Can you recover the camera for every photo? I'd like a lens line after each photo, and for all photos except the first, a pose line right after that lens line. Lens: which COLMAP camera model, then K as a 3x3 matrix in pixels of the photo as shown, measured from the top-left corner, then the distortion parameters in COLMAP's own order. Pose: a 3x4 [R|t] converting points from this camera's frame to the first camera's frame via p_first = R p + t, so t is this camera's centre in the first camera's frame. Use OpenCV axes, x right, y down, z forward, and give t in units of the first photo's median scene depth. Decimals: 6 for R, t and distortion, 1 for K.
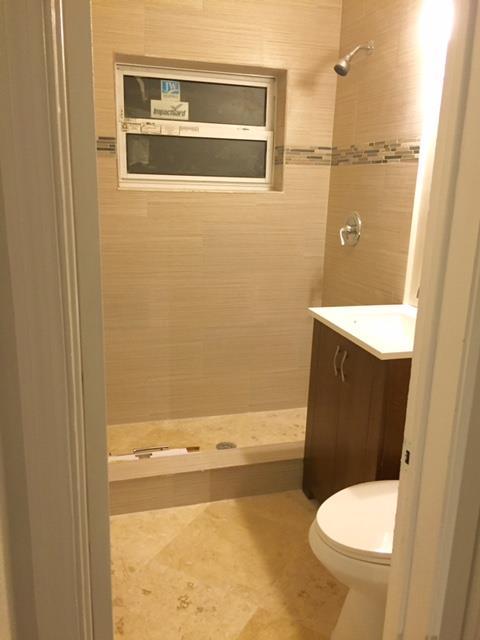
lens RADIAL K [[533.9, 0, 240.0], [0, 533.9, 320.0], [0, 0, 1]] dist [0.060716, -0.074499]
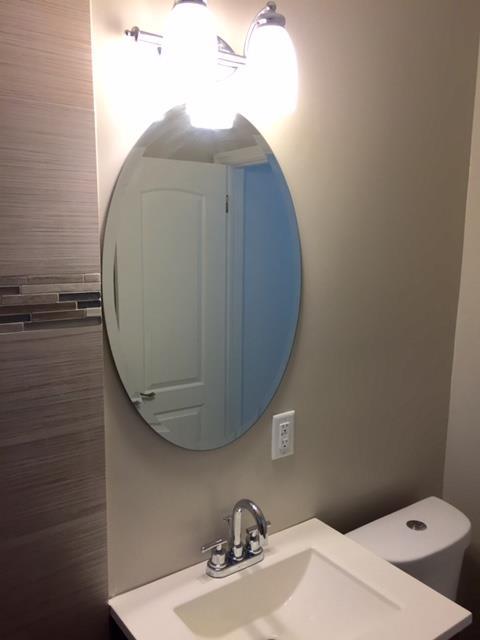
lens RADIAL K [[533.9, 0, 240.0], [0, 533.9, 320.0], [0, 0, 1]] dist [0.060716, -0.074499]
pose [[-0.336479, -0.181121, 0.924109, -0.120341], [0.221796, 0.938479, 0.264696, -0.336164], [-0.915198, 0.294029, -0.275606, 0.869208]]
